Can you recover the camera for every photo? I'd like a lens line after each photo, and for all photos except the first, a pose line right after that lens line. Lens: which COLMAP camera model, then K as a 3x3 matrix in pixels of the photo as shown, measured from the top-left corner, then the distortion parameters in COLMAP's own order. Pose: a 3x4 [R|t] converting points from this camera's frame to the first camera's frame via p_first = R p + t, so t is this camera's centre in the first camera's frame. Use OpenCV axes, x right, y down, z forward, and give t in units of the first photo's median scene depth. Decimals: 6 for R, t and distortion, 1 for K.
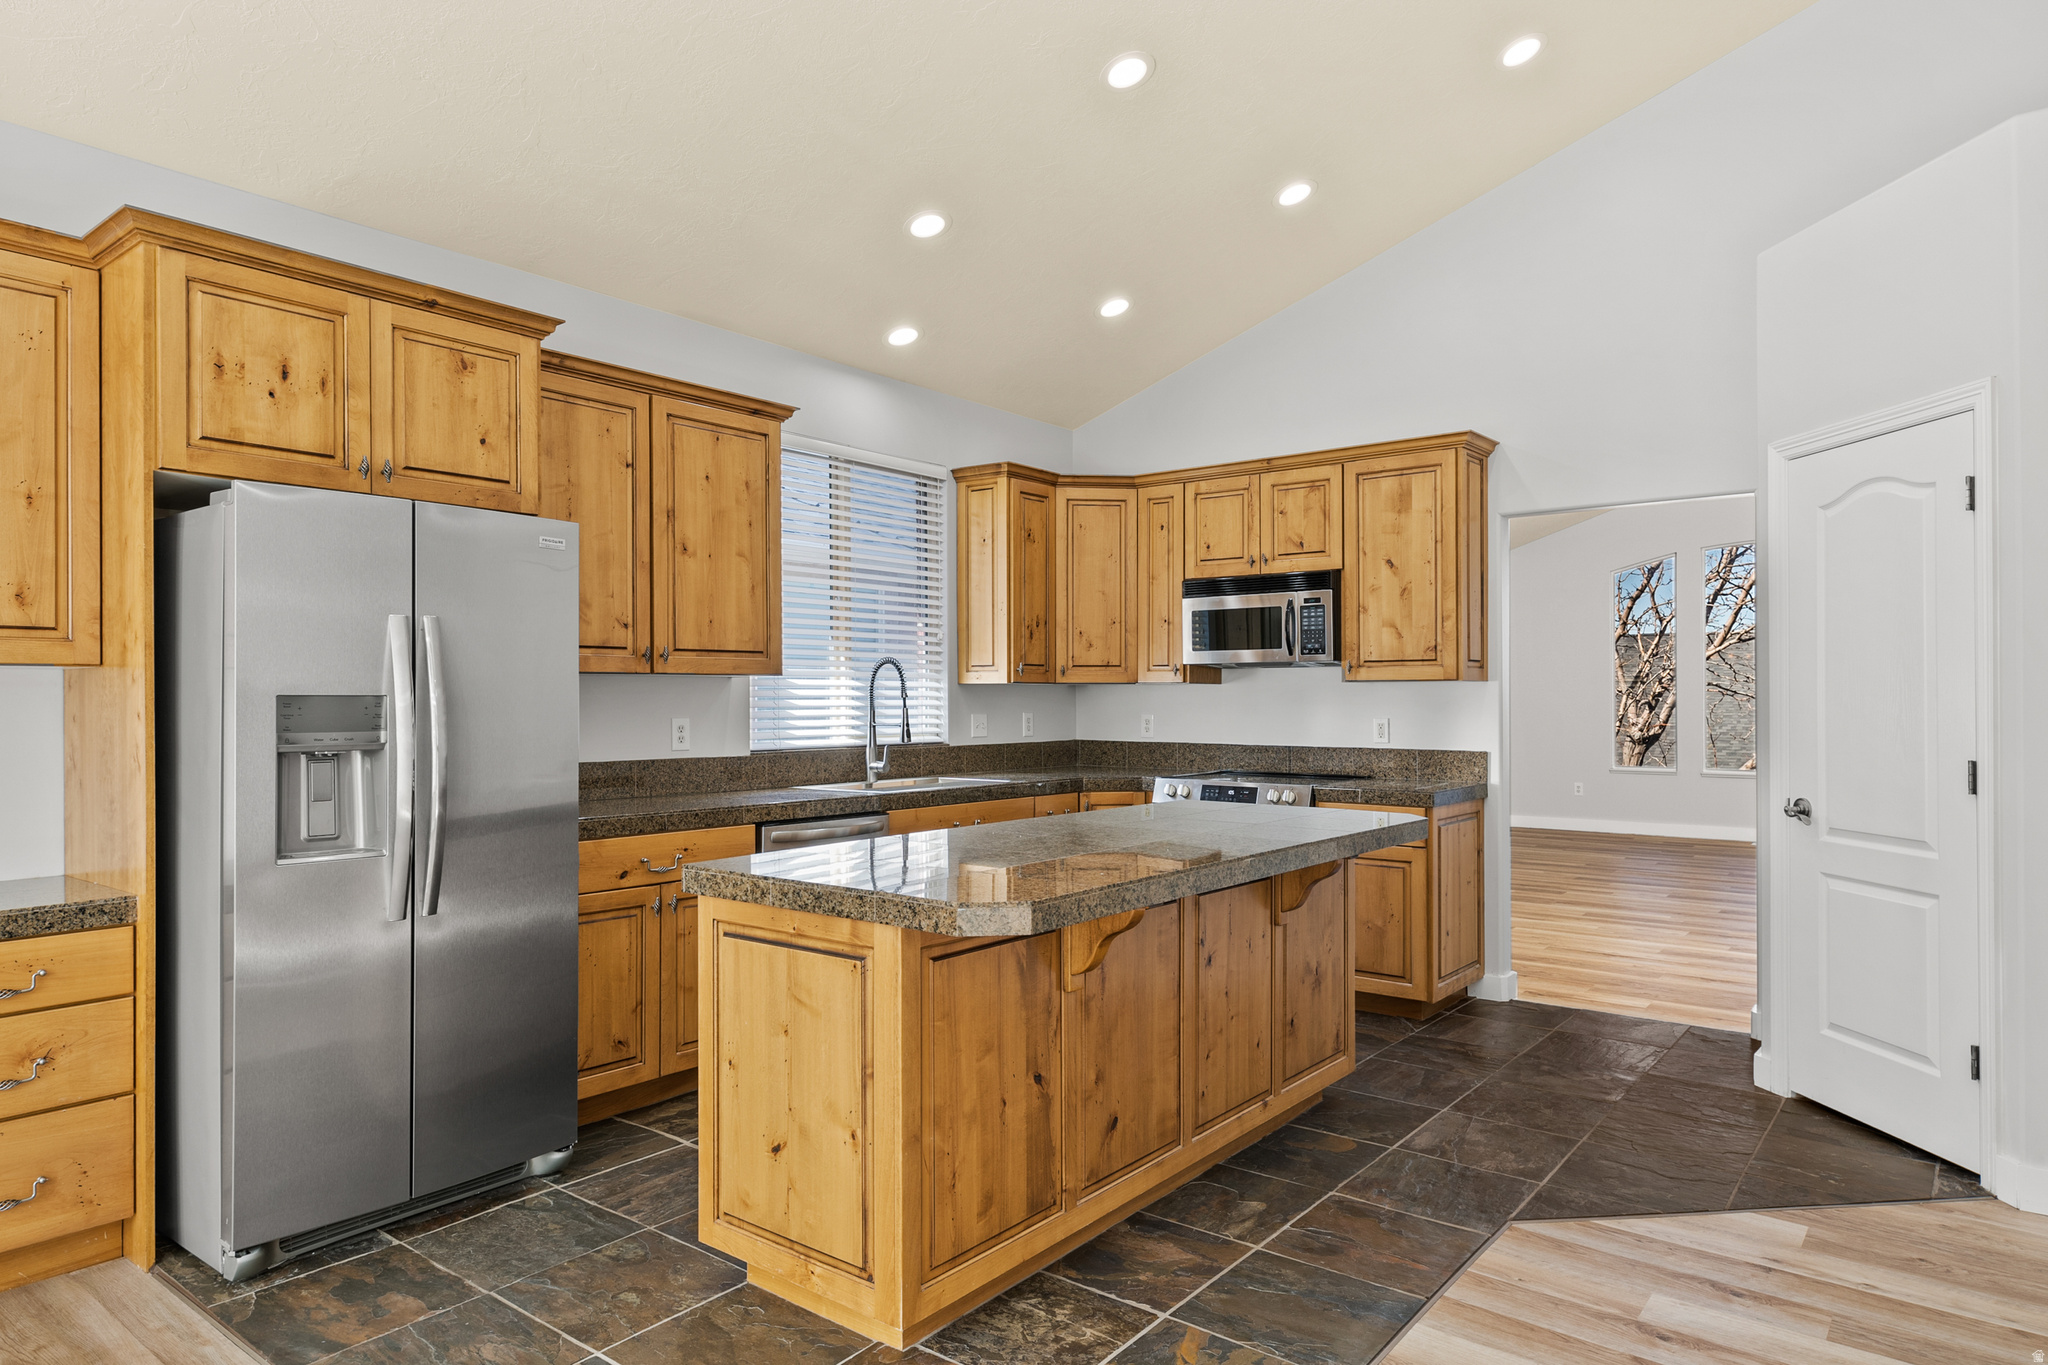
lens RADIAL K [[1235.7, 0, 1022.4], [0, 1235.7, 692.5], [0, 0, 1]] dist [0.011375, -0.003920]
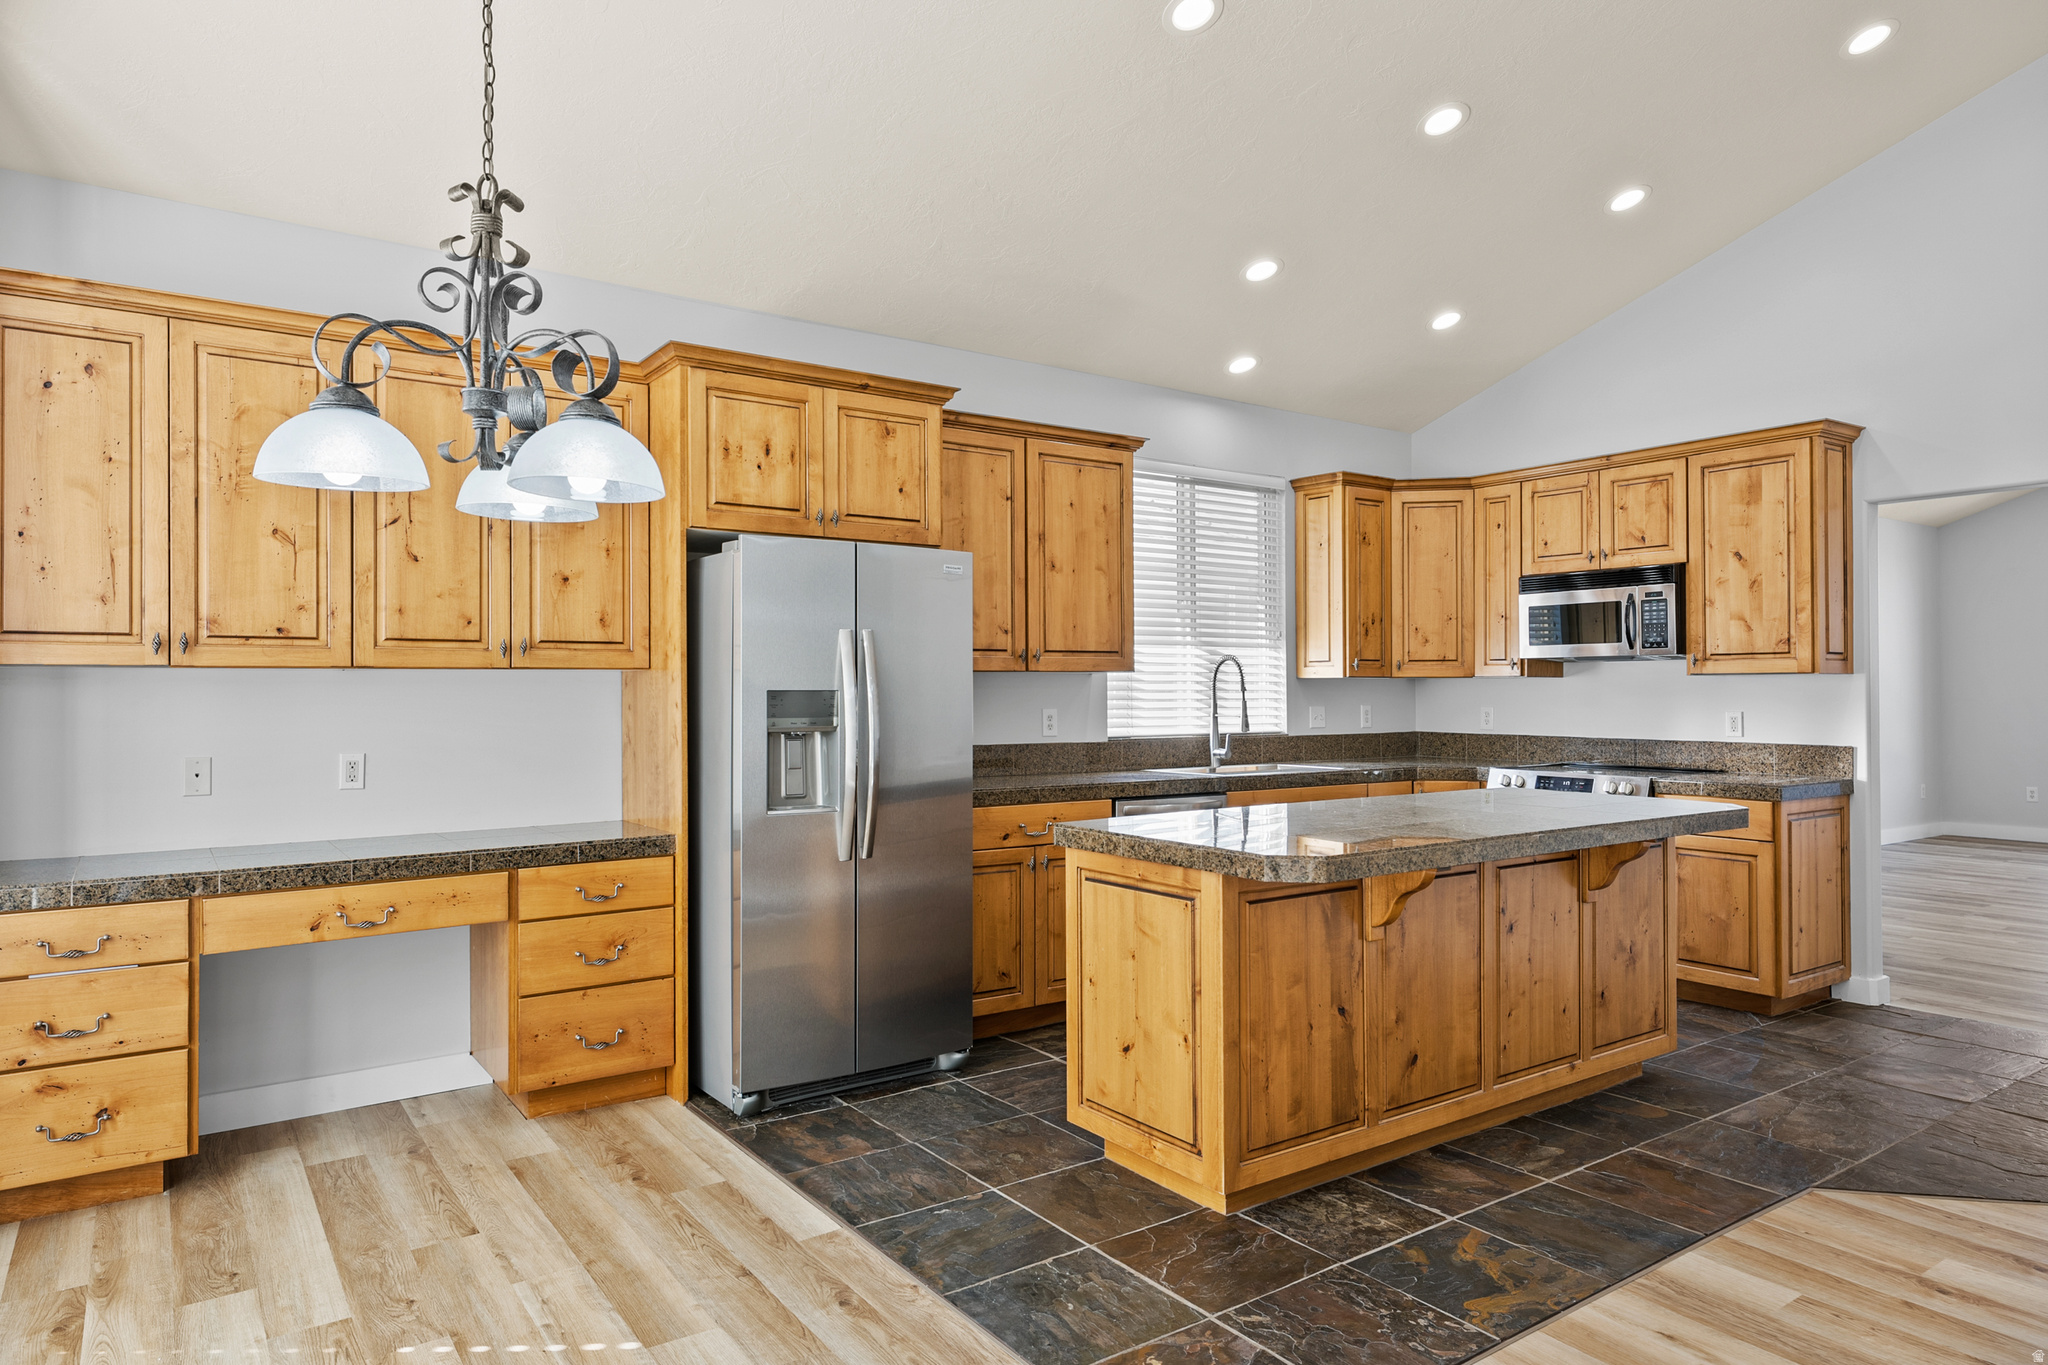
lens RADIAL K [[1241.6, 0, 1024.0], [0, 1241.6, 682.5], [0, 0, 1]] dist [0.012284, -0.001290]
pose [[0.959138, -0.002241, -0.282931, 0.035071], [0.001750, 0.999996, -0.001987, -0.002032], [0.282935, 0.001410, 0.959138, -0.142758]]
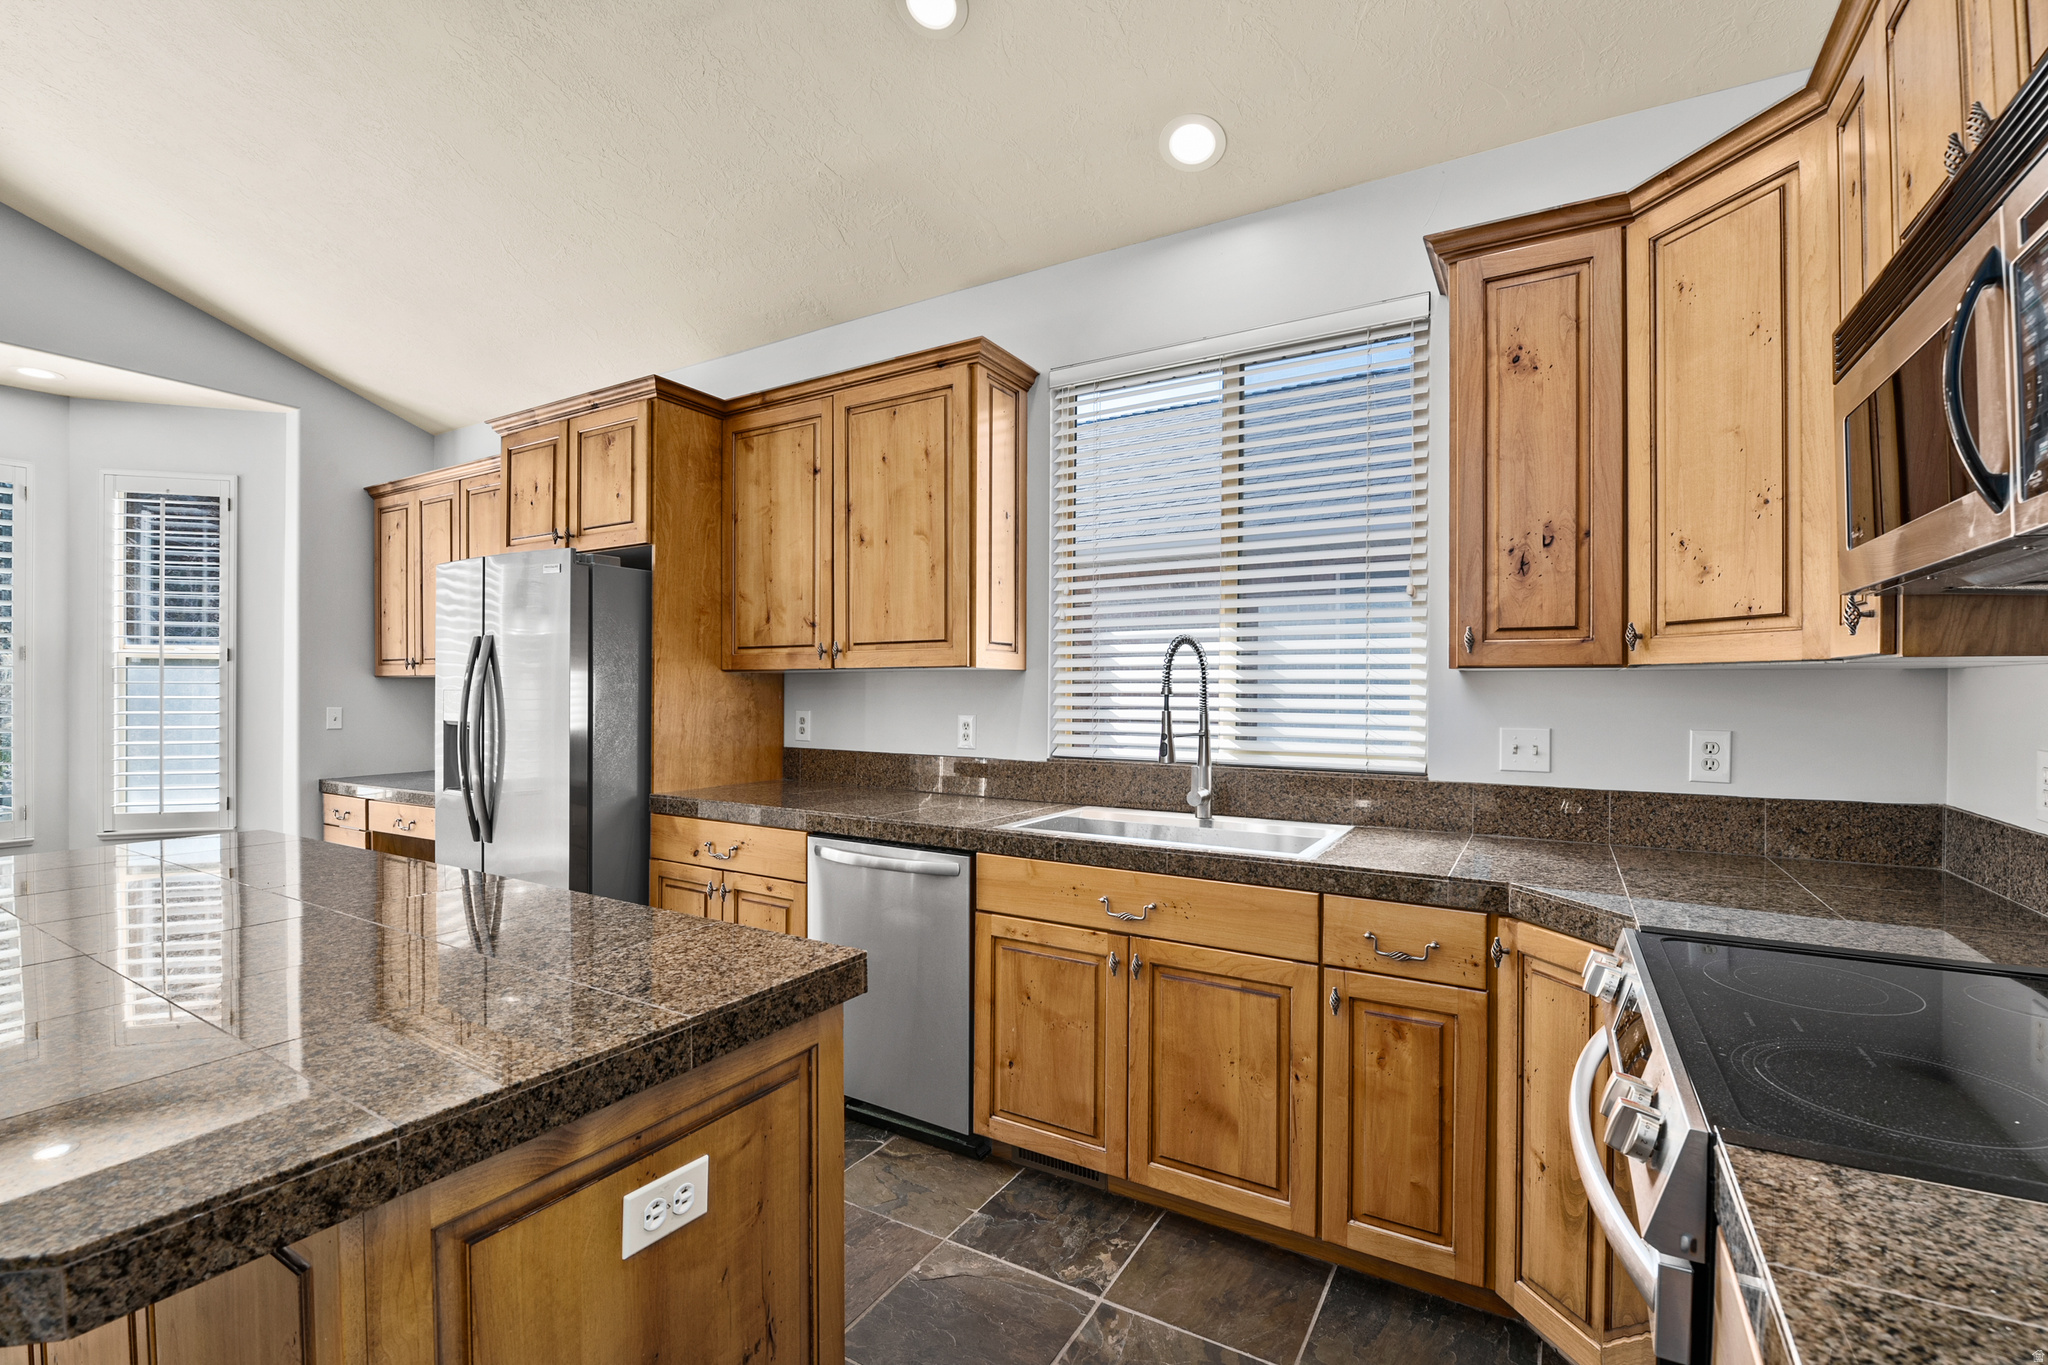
lens RADIAL K [[885.1, 0, 1023.1], [0, 885.1, 693.0], [0, 0, 1]] dist [0.000887, -0.010469]
pose [[0.134384, 0.007263, -0.990903, 0.418114], [0.001871, 0.999969, 0.007583, -0.000658], [0.990928, -0.002873, 0.134366, 0.990237]]
